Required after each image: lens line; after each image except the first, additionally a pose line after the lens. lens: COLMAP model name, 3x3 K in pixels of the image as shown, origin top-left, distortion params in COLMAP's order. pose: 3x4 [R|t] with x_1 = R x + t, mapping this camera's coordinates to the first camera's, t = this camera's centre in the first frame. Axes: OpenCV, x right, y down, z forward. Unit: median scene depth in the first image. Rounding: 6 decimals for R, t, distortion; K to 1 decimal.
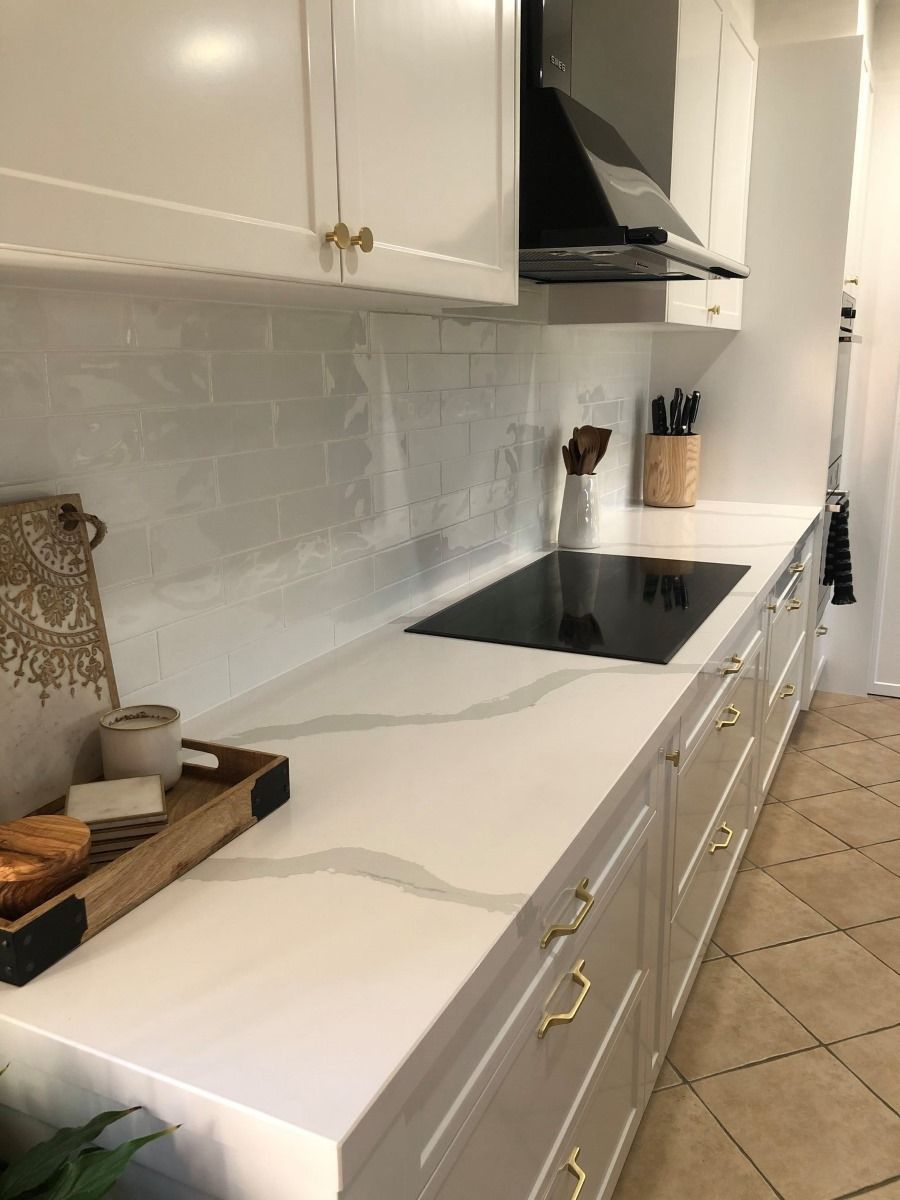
lens RADIAL K [[985.2, 0, 454.5], [0, 985.2, 597.9], [0, 0, 1]] dist [0.032761, -0.012474]
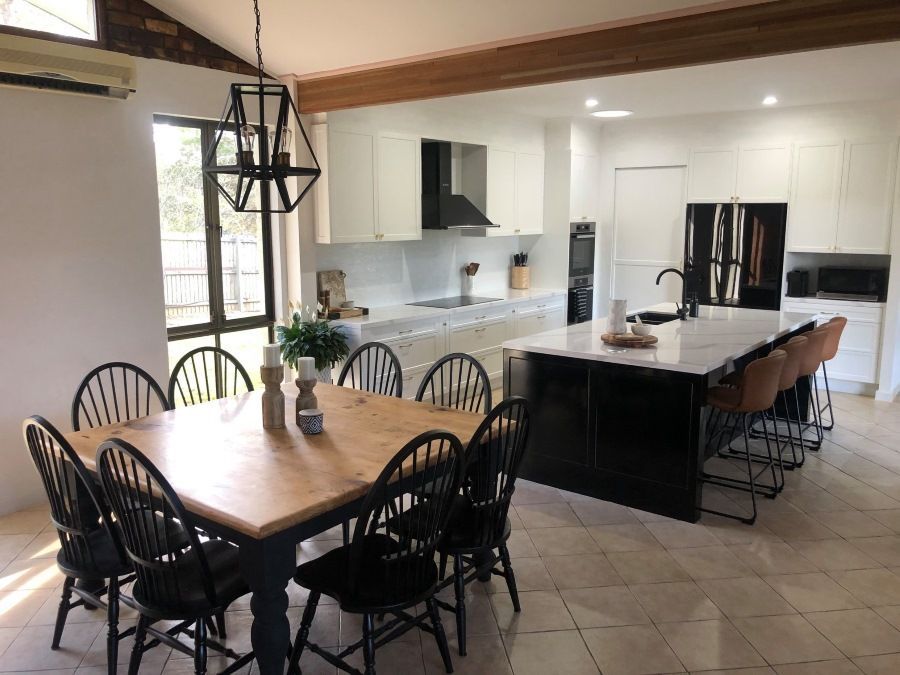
lens RADIAL K [[738.9, 0, 448.2], [0, 738.9, 340.5], [0, 0, 1]] dist [0.032761, -0.012474]
pose [[0.977792, 0.036055, -0.206455, 1.421070], [-0.050351, 0.996652, -0.064410, 0.676794], [0.203441, 0.073375, 0.976334, -3.843411]]
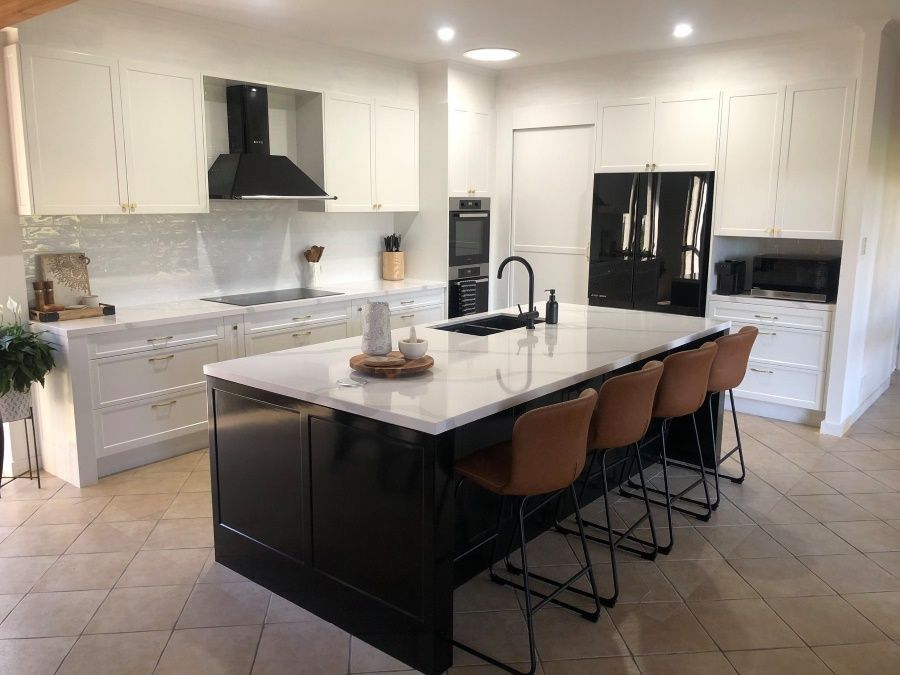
lens RADIAL K [[738.9, 0, 449.6], [0, 738.9, 338.0], [0, 0, 1]] dist [0.032761, -0.012474]
pose [[0.973229, 0.049910, -0.224355, 2.305099], [-0.062402, 0.996851, -0.048932, 0.396784], [0.221206, 0.061623, 0.973278, -2.268827]]
